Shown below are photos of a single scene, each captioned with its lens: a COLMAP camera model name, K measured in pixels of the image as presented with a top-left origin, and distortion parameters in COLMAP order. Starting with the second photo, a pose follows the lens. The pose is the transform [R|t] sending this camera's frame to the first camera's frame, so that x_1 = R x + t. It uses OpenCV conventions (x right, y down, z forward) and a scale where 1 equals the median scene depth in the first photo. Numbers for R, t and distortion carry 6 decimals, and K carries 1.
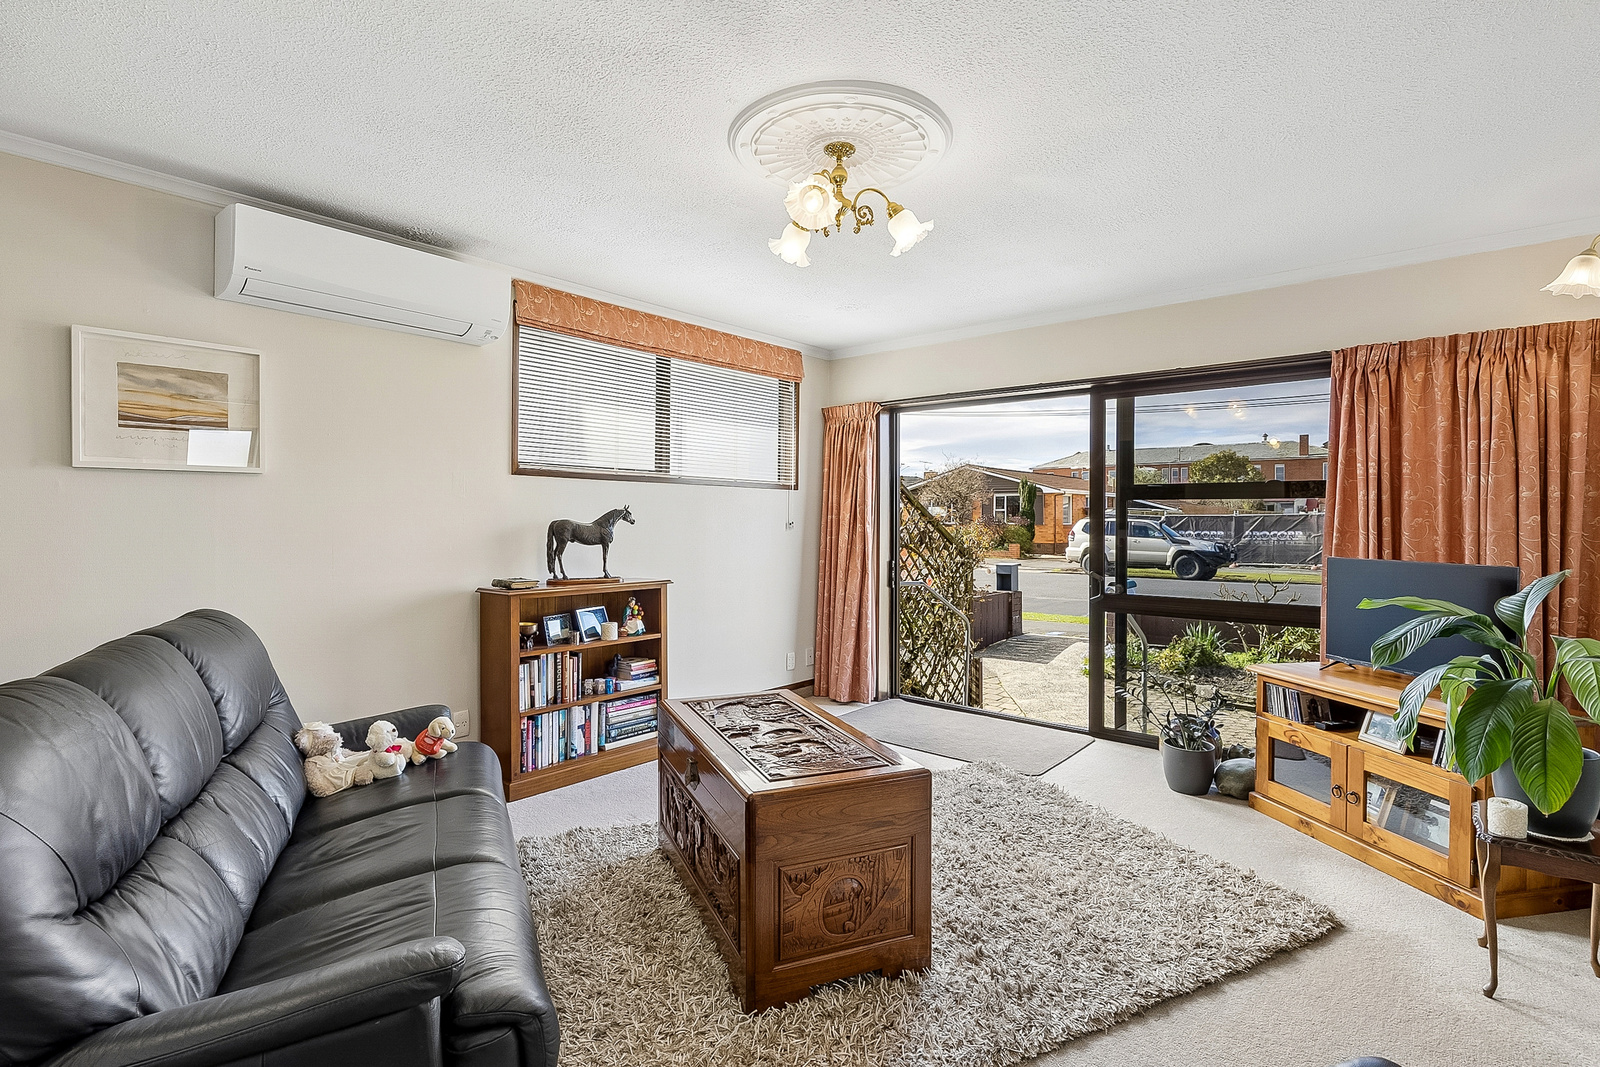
lens RADIAL K [[796.5, 0, 800.3], [0, 796.5, 515.7], [0, 0, 1]] dist [0.000057, -0.000402]
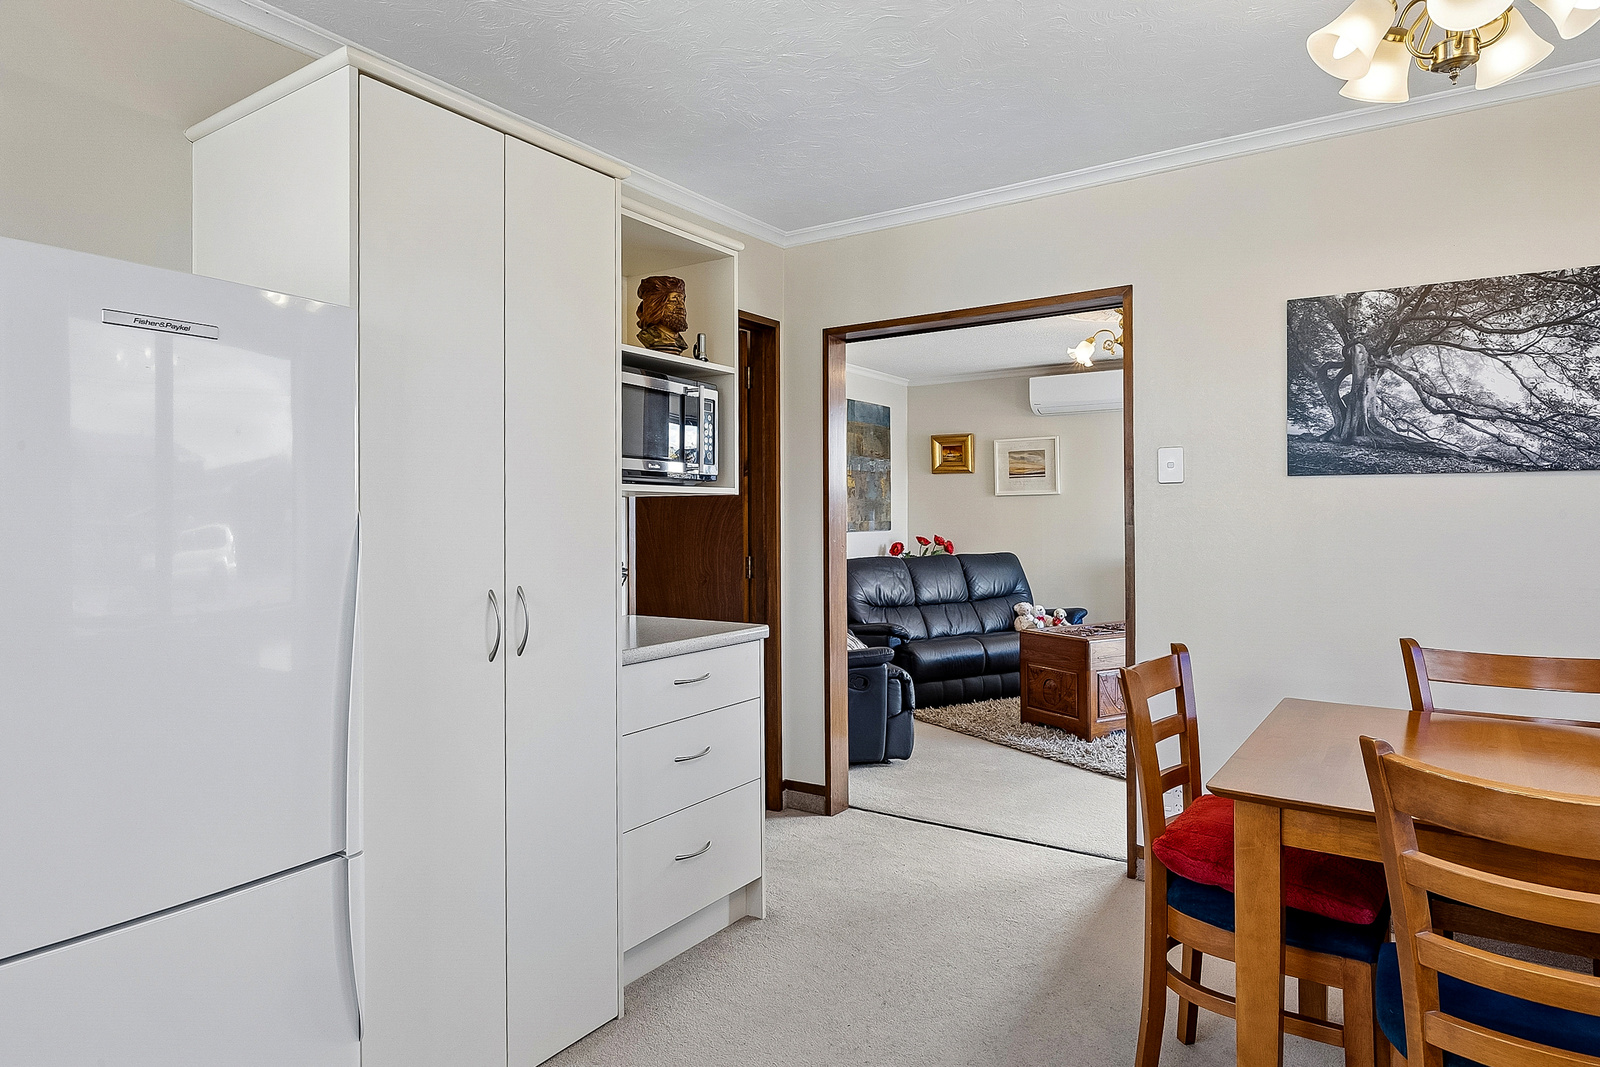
lens RADIAL K [[942.0, 0, 796.1], [0, 942.0, 522.1], [0, 0, 1]] dist [0.003915, 0.000444]
pose [[0.092857, 0.001691, -0.995678, 1.306003], [0.010884, 0.999937, 0.002713, 0.005229], [0.995620, -0.011089, 0.092833, 0.054800]]
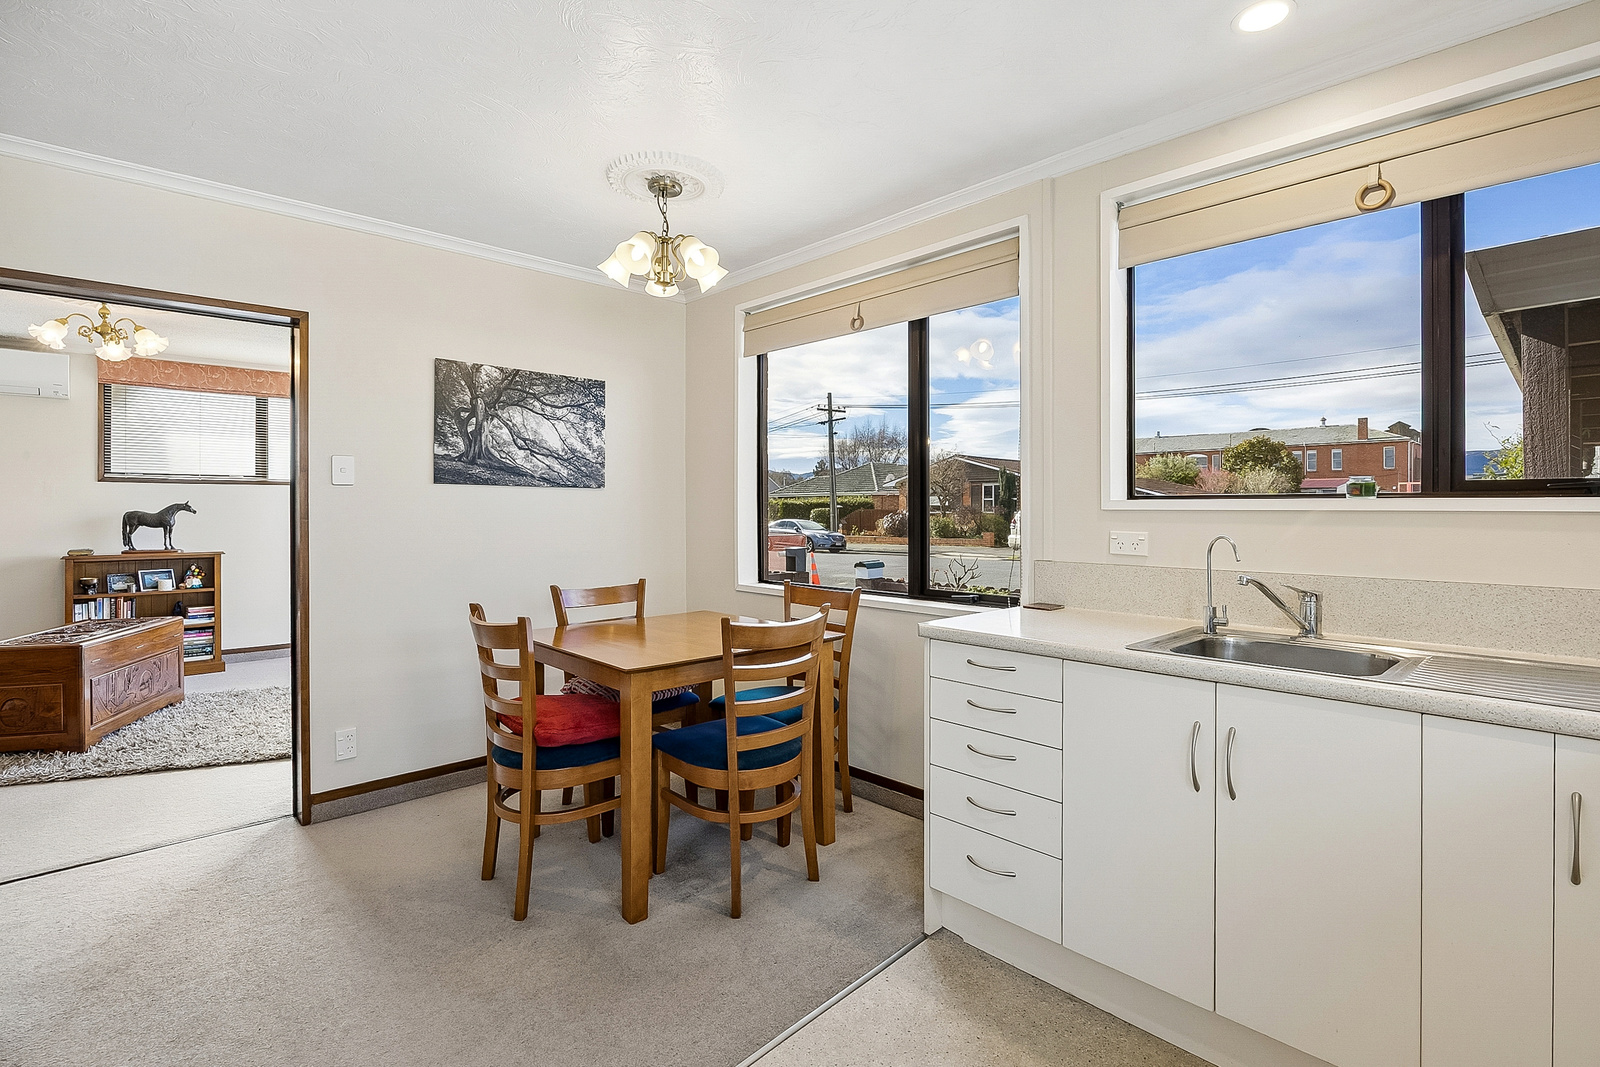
lens RADIAL K [[796.5, 0, 800.3], [0, 796.5, 515.7], [0, 0, 1]] dist [0.000057, -0.000402]
pose [[0.993576, -0.003422, -0.113117, 1.086090], [0.004873, 0.999909, 0.012551, 0.001194], [0.113063, -0.013021, 0.993502, -0.343230]]
